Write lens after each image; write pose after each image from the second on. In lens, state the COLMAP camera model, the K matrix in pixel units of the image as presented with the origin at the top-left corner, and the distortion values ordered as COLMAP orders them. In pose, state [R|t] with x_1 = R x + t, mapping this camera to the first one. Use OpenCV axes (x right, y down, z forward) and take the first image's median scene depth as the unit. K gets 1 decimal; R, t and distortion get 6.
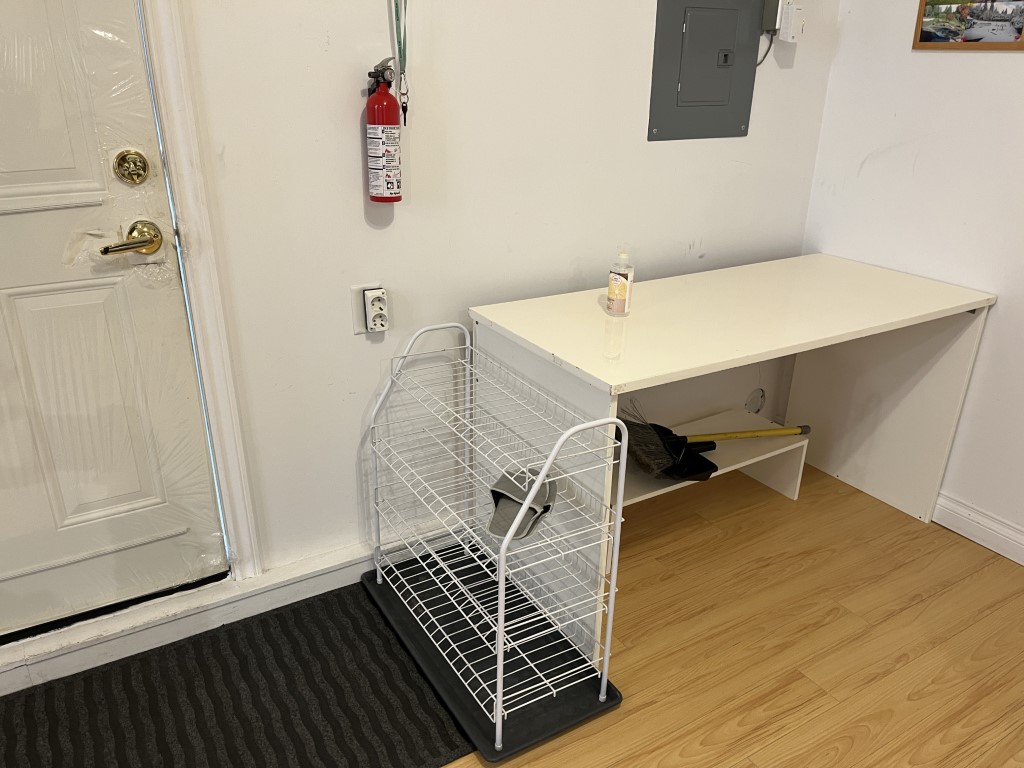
lens RADIAL K [[771.7, 0, 512.0], [0, 771.7, 384.0], [0, 0, 1]] dist [0.066264, -0.086066]
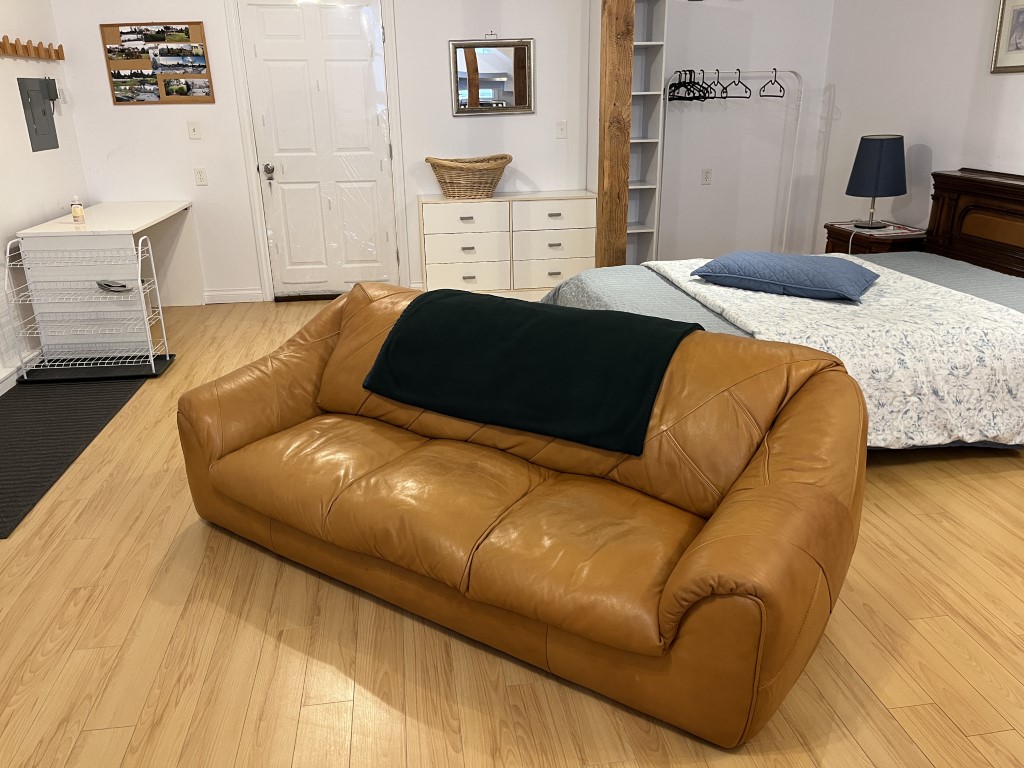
lens RADIAL K [[771.7, 0, 512.0], [0, 771.7, 384.0], [0, 0, 1]] dist [0.066264, -0.086066]
pose [[0.382769, -0.334710, 0.861079, -1.387296], [0.372440, 0.908871, 0.187729, 0.348027], [-0.845445, 0.248843, 0.472547, -0.939314]]
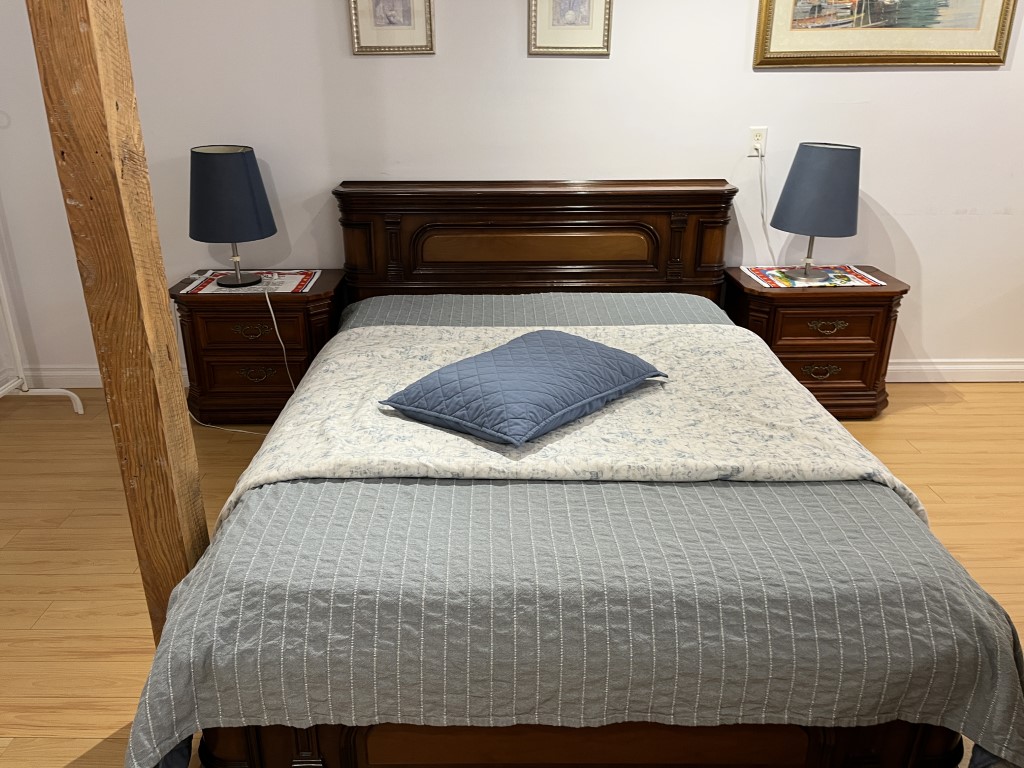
lens RADIAL K [[779.4, 0, 512.0], [0, 779.4, 384.0], [0, 0, 1]] dist [0.051562, -0.092778]
pose [[-0.855895, -0.193787, 0.479470, 0.769292], [0.195415, 0.737208, 0.646790, -0.211435], [-0.478809, 0.647279, -0.593103, 0.483735]]
